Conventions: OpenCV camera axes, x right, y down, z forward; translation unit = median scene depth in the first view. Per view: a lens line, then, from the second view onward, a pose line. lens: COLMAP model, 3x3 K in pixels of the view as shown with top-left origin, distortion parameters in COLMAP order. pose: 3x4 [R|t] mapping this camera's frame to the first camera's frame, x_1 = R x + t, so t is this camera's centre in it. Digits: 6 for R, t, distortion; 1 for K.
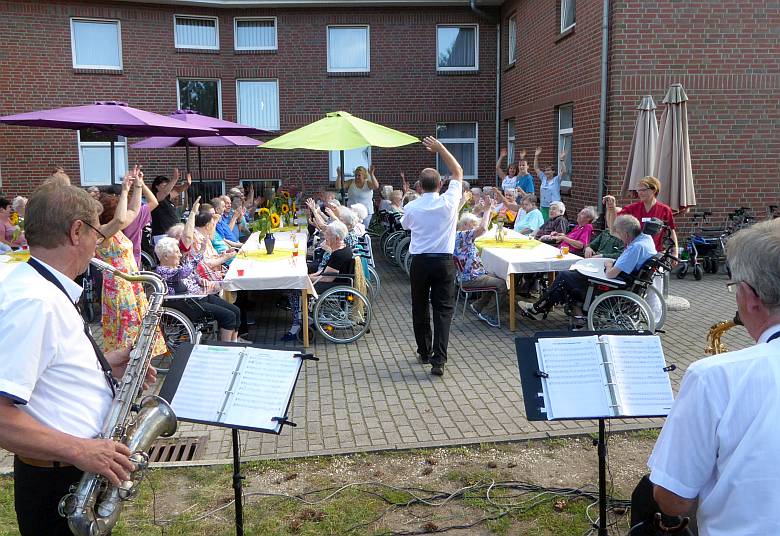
lens RADIAL K [[664.4, 0, 376.2], [0, 664.4, 260.6], [0, 0, 1]] dist [-0.016645, -0.000828]
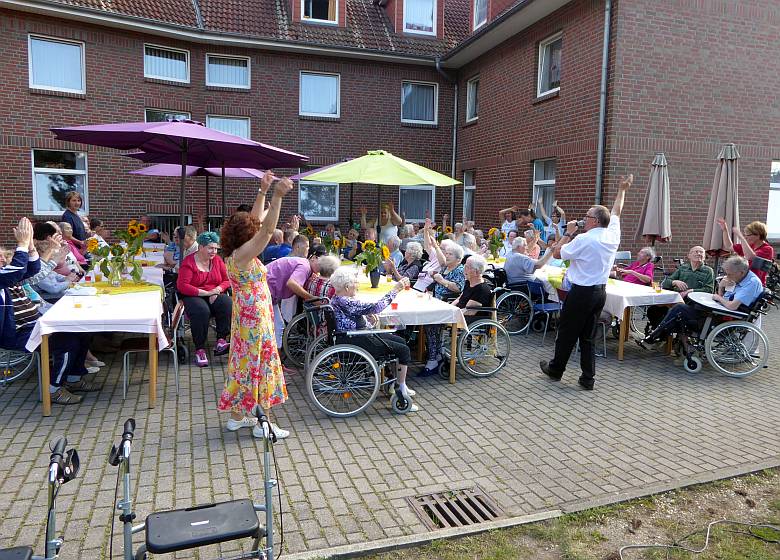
lens RADIAL K [[596.4, 0, 420.0], [0, 596.4, 280.2], [0, 0, 1]] dist [-0.009362, -0.010781]
pose [[0.962994, 0.008813, 0.269379, -0.237754], [-0.000697, 0.999543, -0.030209, 0.004018], [-0.269522, 0.028904, 0.962560, 0.099734]]
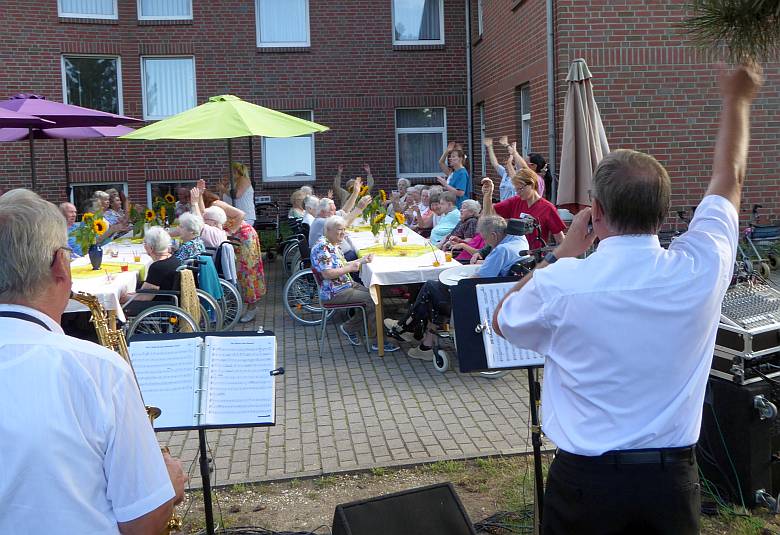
lens RADIAL K [[844.2, 0, 436.8], [0, 844.2, 226.3], [0, 0, 1]] dist [0.032335, 0.000000]
pose [[0.998204, -0.017102, 0.057407, 0.139170], [0.020953, 0.997522, -0.067159, 0.011253], [-0.056116, 0.068242, 0.996089, -0.038395]]
